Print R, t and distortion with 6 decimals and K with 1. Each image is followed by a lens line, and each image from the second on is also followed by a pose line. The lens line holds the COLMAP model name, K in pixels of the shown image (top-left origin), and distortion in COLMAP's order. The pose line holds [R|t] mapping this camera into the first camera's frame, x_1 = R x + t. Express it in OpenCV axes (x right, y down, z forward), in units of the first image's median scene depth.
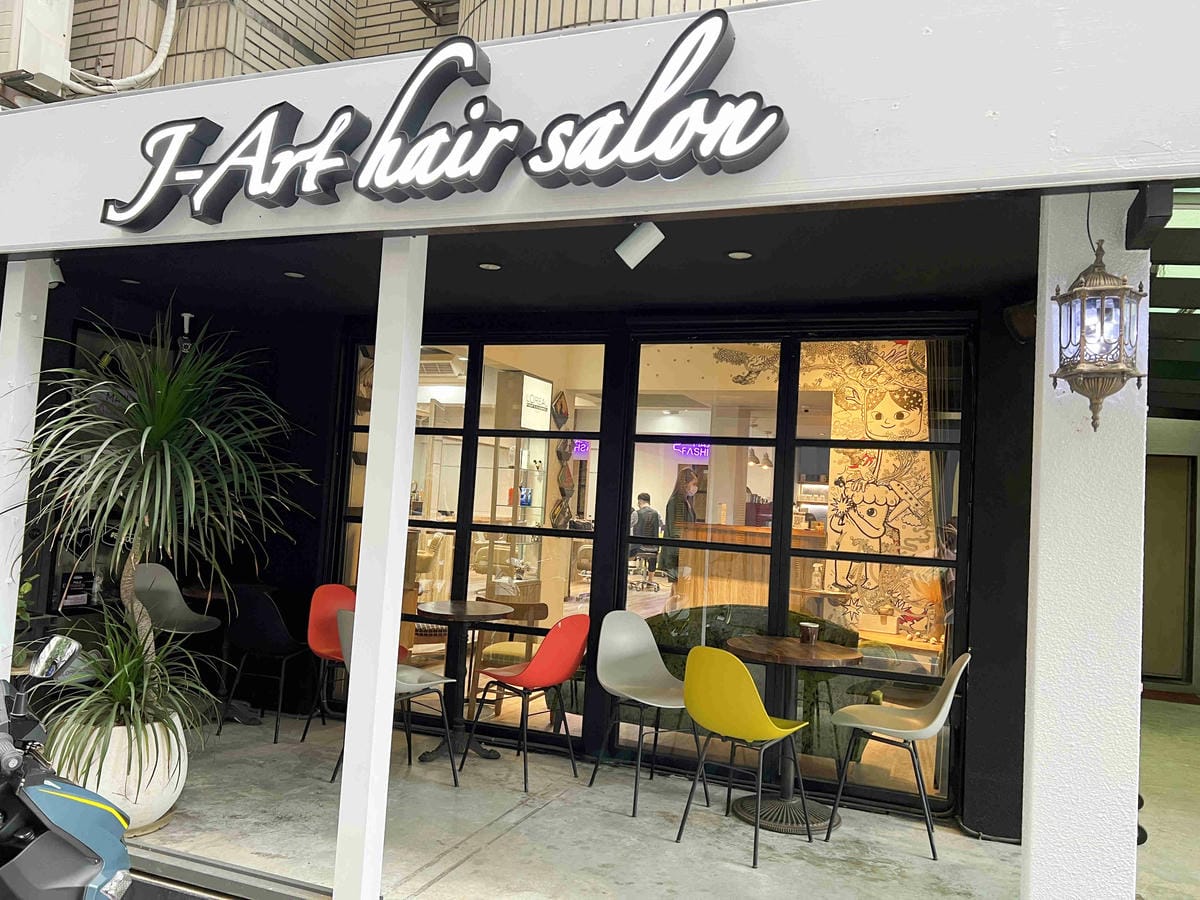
lens RADIAL K [[893.0, 0, 600.0], [0, 893.0, 450.0], [0, 0, 1]] dist [0.023684, -0.004685]
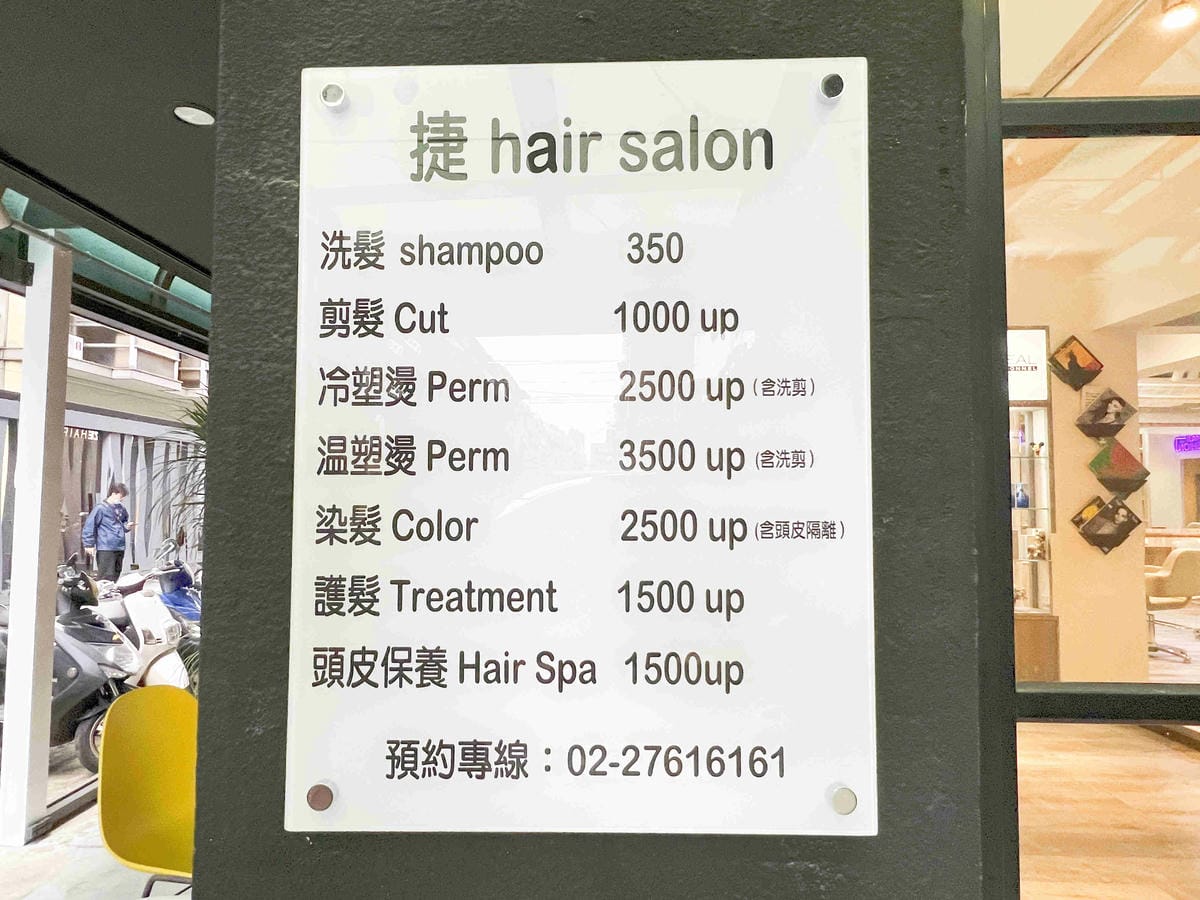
lens RADIAL K [[683.6, 0, 594.6], [0, 683.6, 464.2], [0, 0, 1]] dist [-0.005609, -0.001774]
pose [[0.344813, -0.107020, -0.932551, 0.579273], [0.072412, 0.993552, -0.087246, 0.092222], [0.935874, -0.037444, 0.350339, 0.886270]]
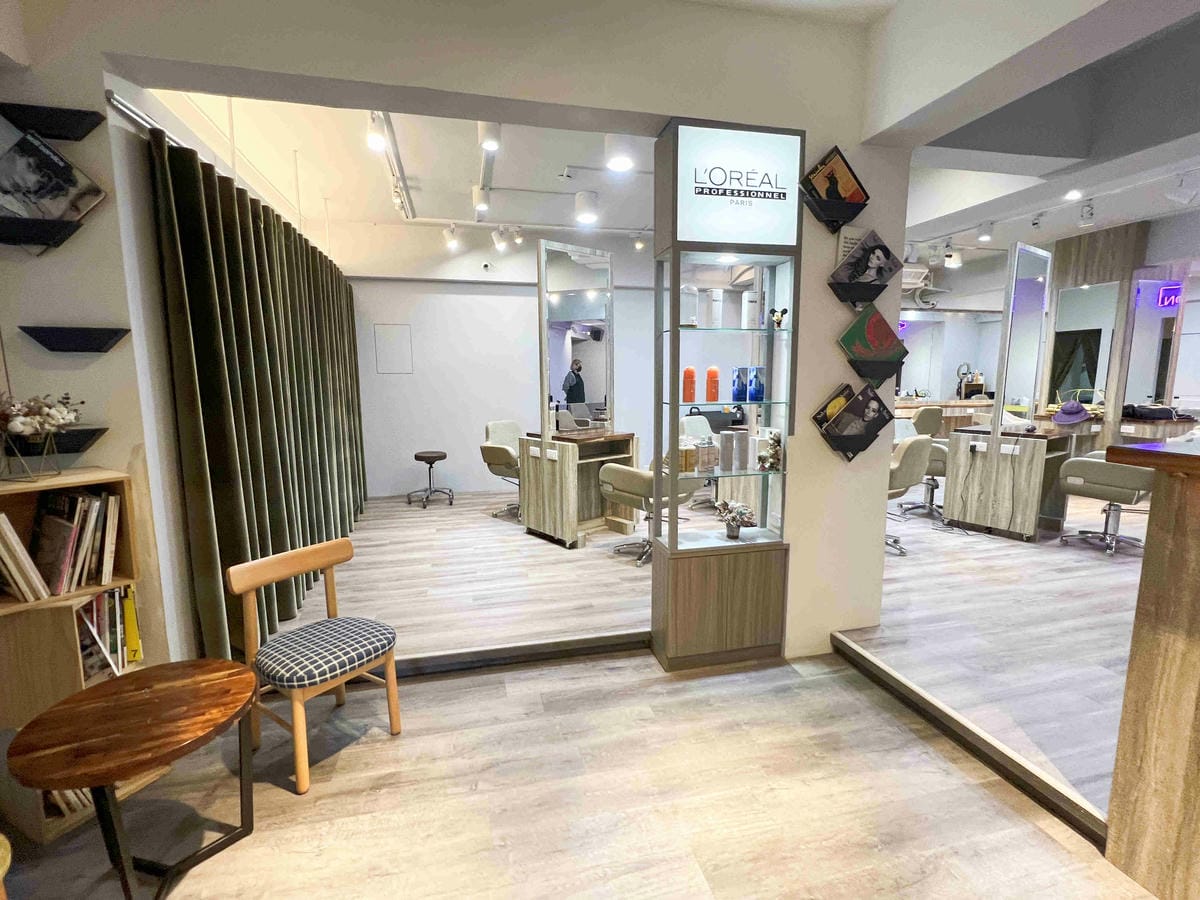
lens RADIAL K [[543.5, 0, 600.0], [0, 543.5, 450.0], [0, 0, 1]] dist [-0.001100, -0.000106]
pose [[0.581429, 0.049501, -0.812090, 0.240132], [0.092259, 0.987698, 0.126260, 0.077222], [0.808349, -0.148334, 0.569709, 1.340359]]
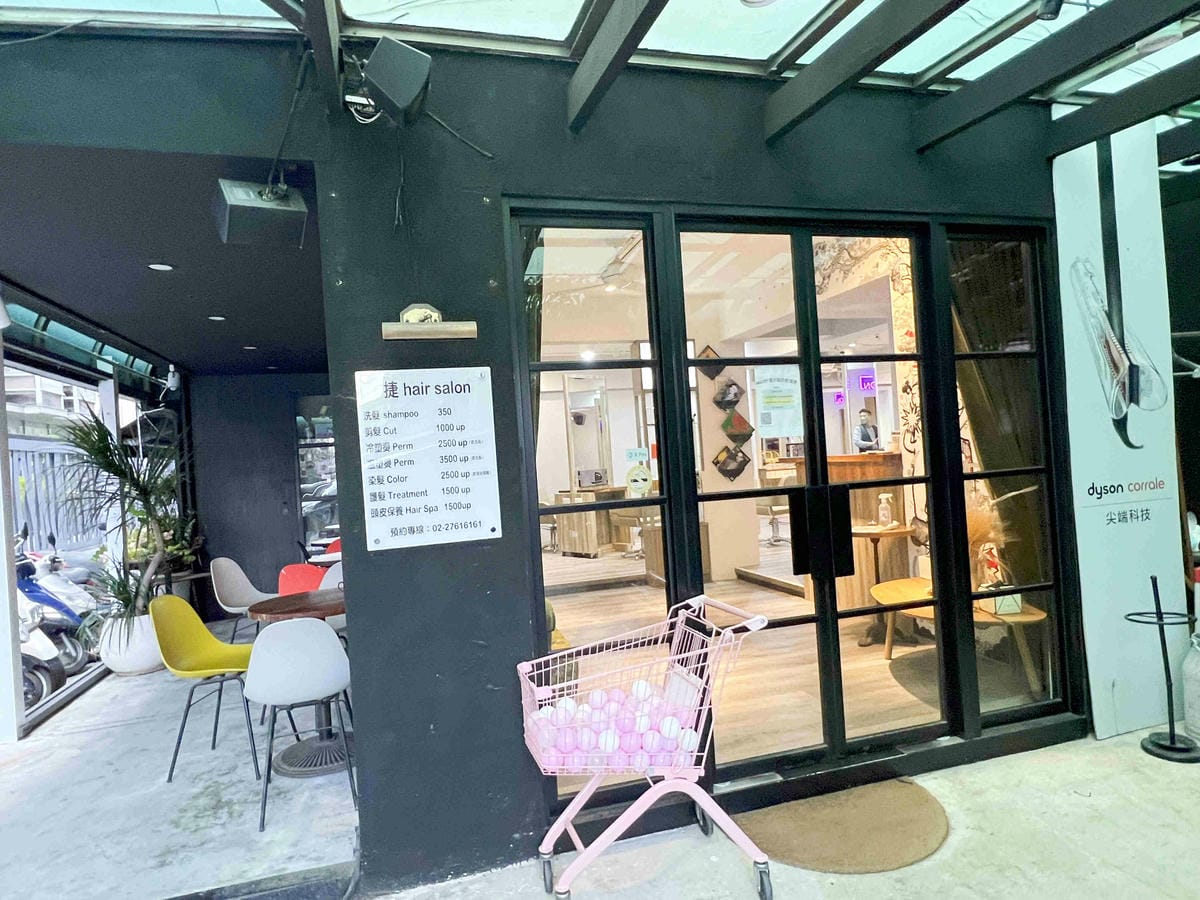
lens RADIAL K [[684.3, 0, 593.0], [0, 684.3, 451.7], [0, 0, 1]] dist [-0.002517, -0.000839]
pose [[0.603166, -0.109160, -0.790111, 0.957952], [0.152243, 0.988135, -0.020297, 0.103165], [0.782951, -0.108046, 0.612628, 0.702468]]
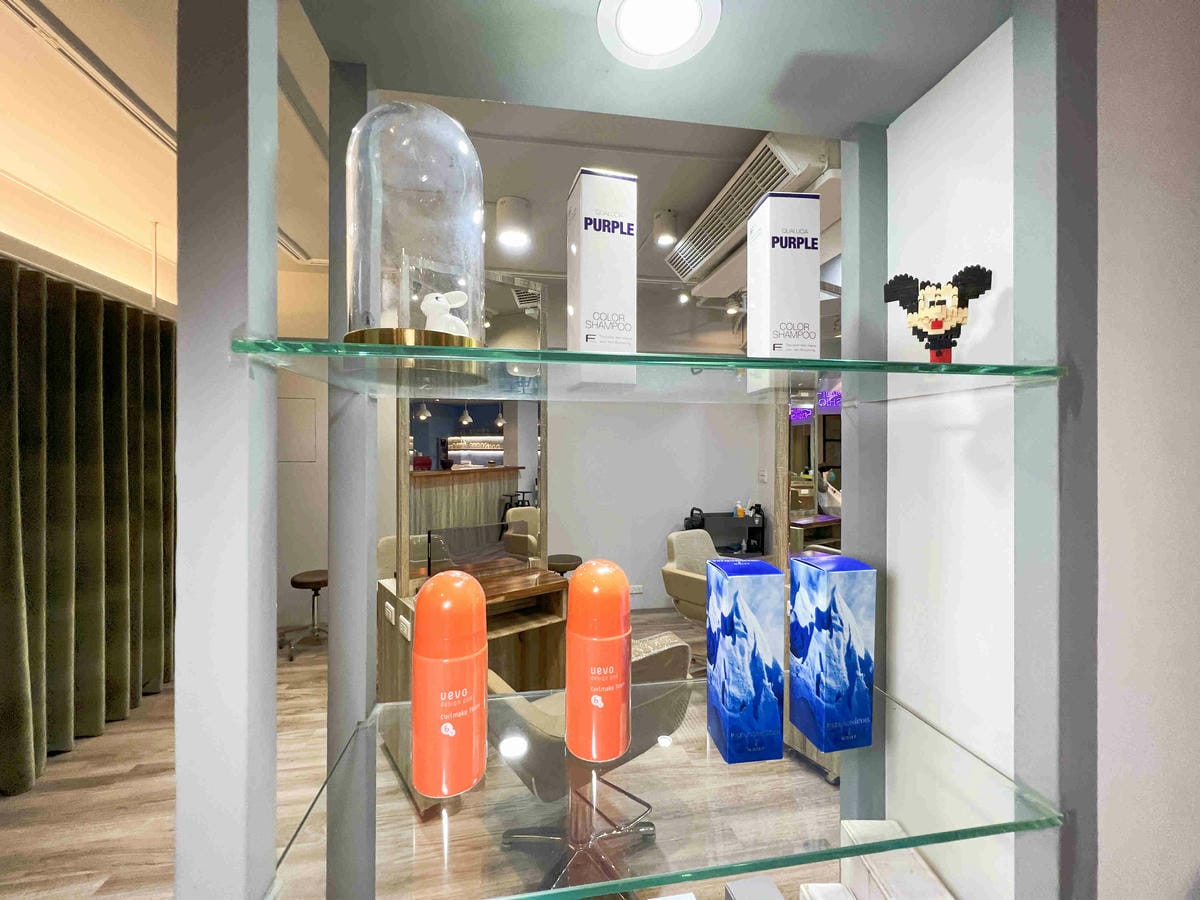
lens RADIAL K [[479.8, 0, 596.1], [0, 479.8, 448.8], [0, 0, 1]] dist [0.000412, 0.000080]
pose [[0.516767, -0.058035, -0.854157, -0.070931], [0.081351, 0.996514, -0.018490, 0.052617], [0.852252, -0.059932, 0.519686, 1.720673]]
